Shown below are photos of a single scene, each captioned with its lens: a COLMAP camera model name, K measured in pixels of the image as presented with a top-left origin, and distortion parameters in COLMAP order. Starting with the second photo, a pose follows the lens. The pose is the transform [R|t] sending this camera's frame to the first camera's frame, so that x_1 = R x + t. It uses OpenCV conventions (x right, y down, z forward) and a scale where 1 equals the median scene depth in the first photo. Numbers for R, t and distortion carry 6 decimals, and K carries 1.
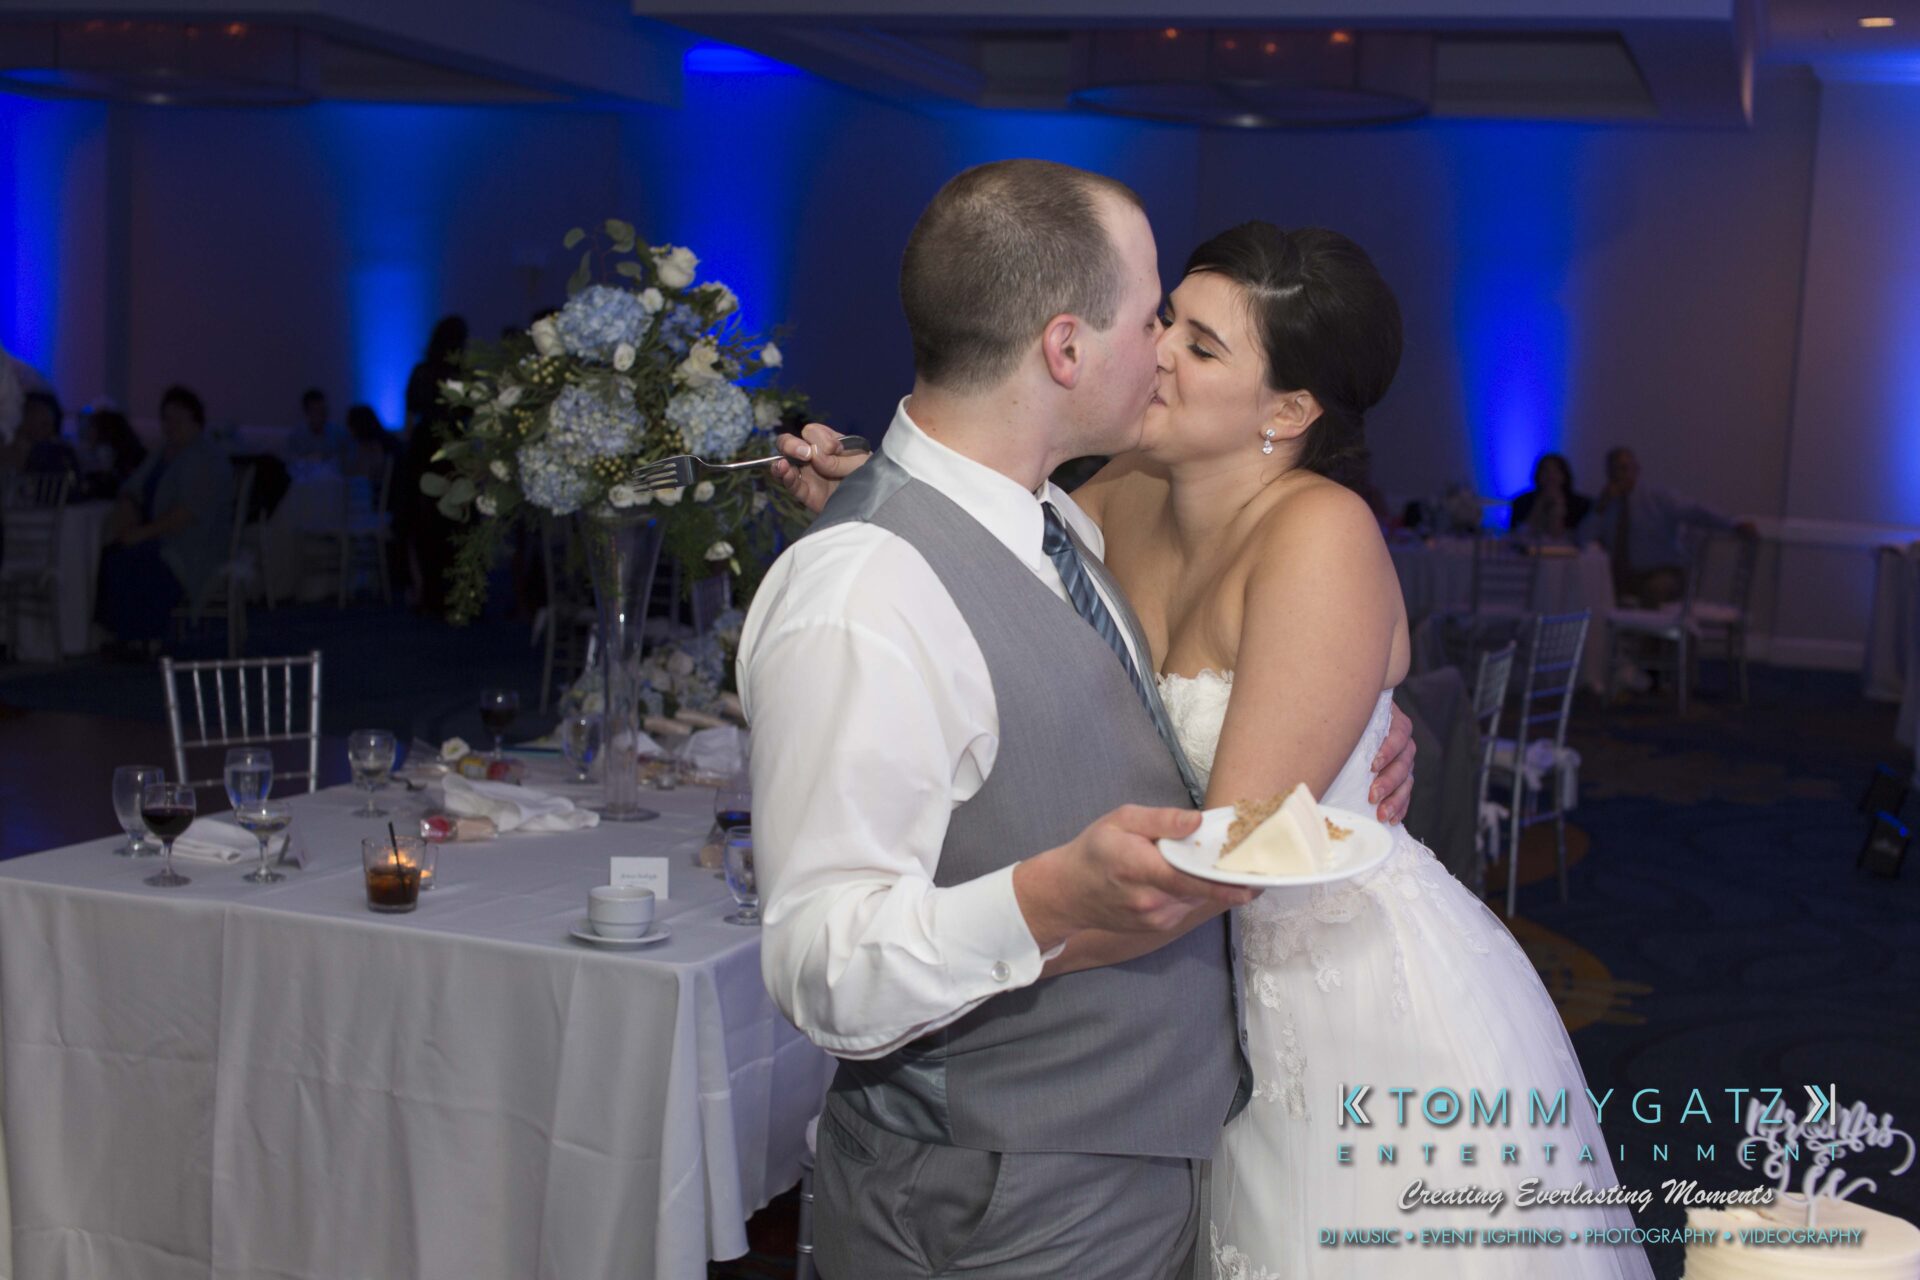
lens RADIAL K [[2578.0, 0, 960.0], [0, 2578.0, 640.0], [0, 0, 1]] dist [0.017500, -0.007680]
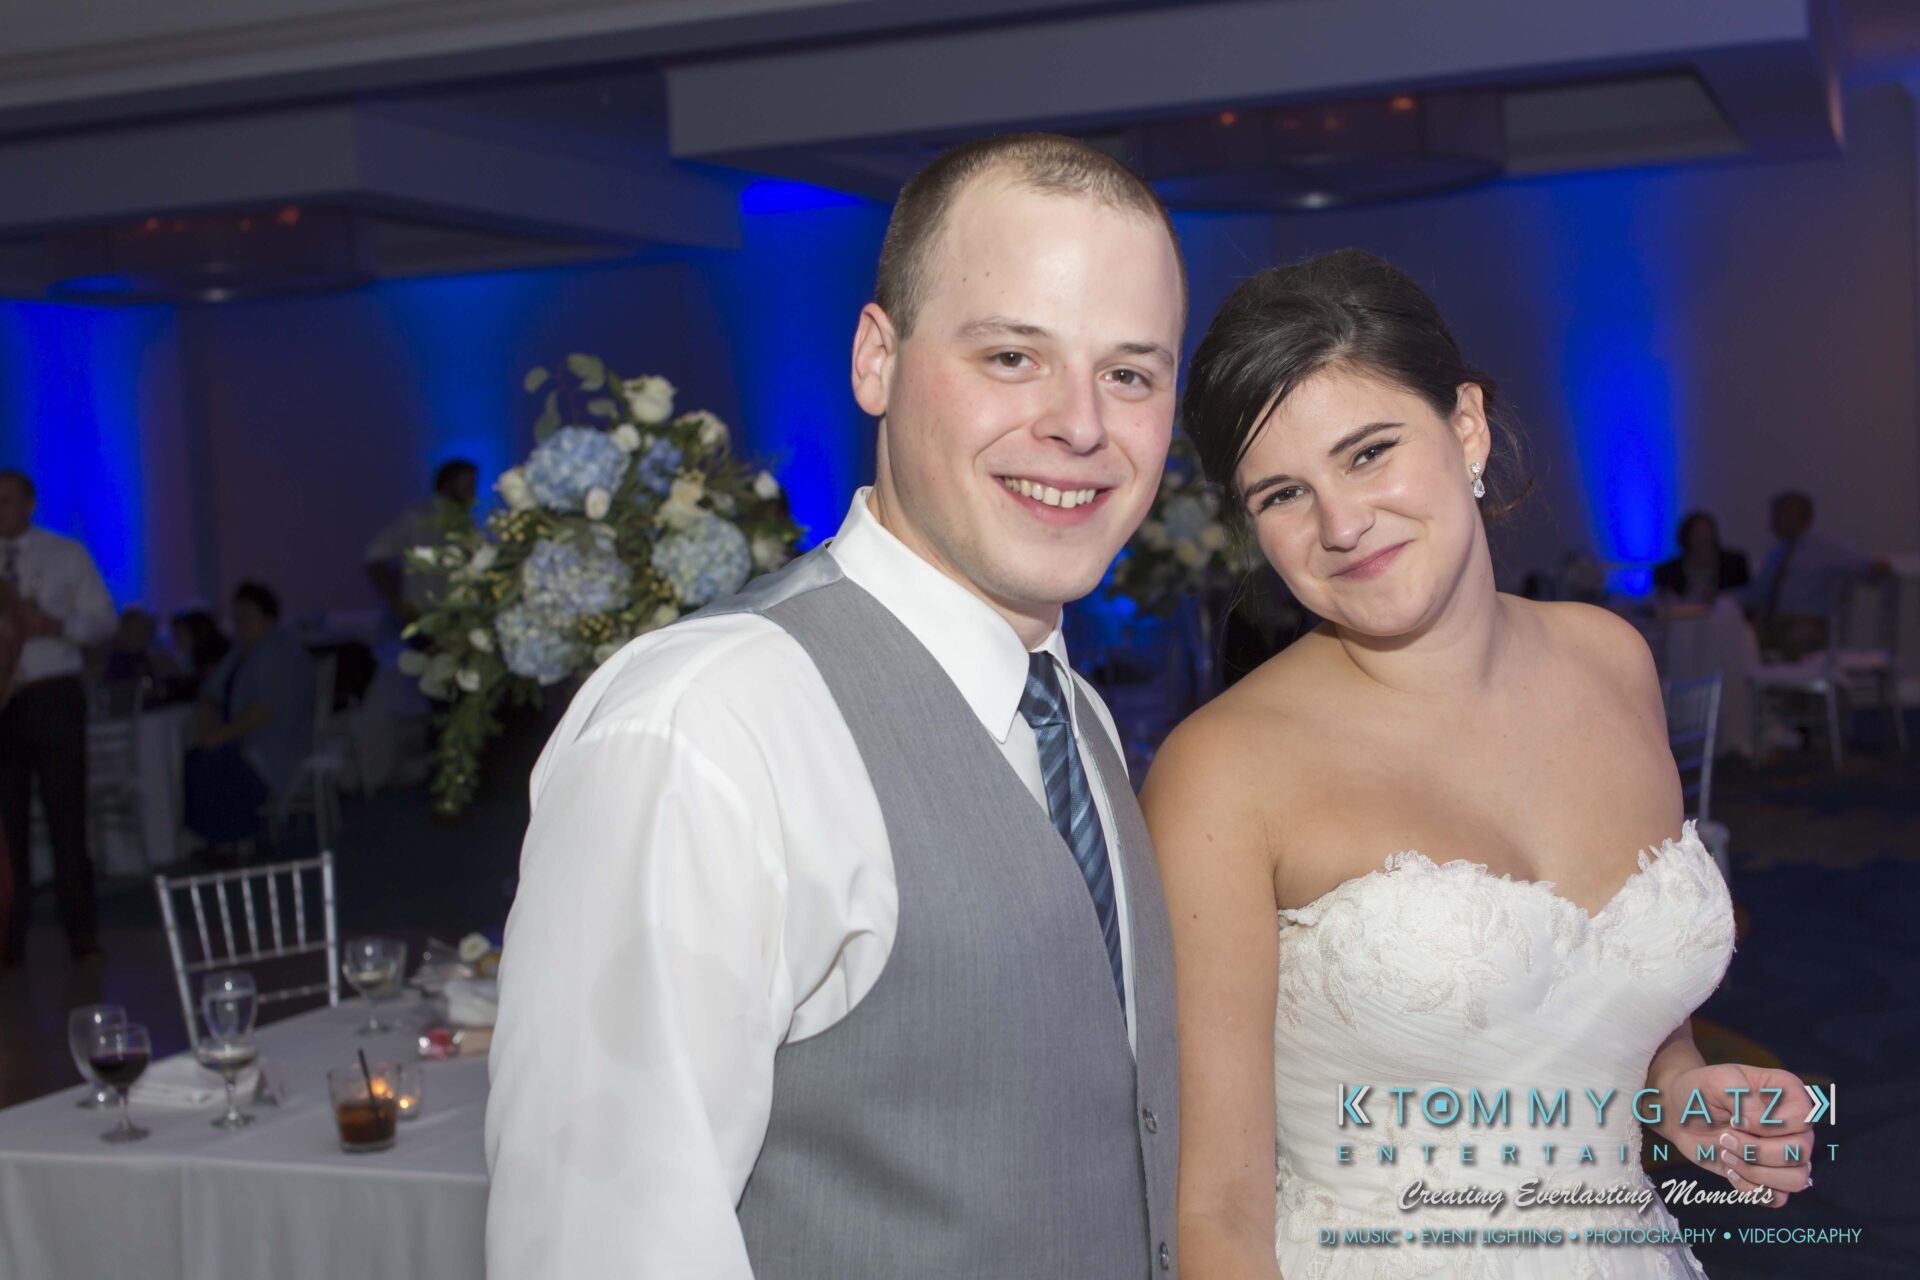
lens RADIAL K [[2578.0, 0, 960.0], [0, 2578.0, 640.0], [0, 0, 1]] dist [0.017500, -0.007680]
pose [[0.993988, -0.096464, -0.051800, 0.037281], [0.093908, 0.994340, -0.049691, -0.004846], [0.056301, 0.044528, 0.997420, 0.102630]]
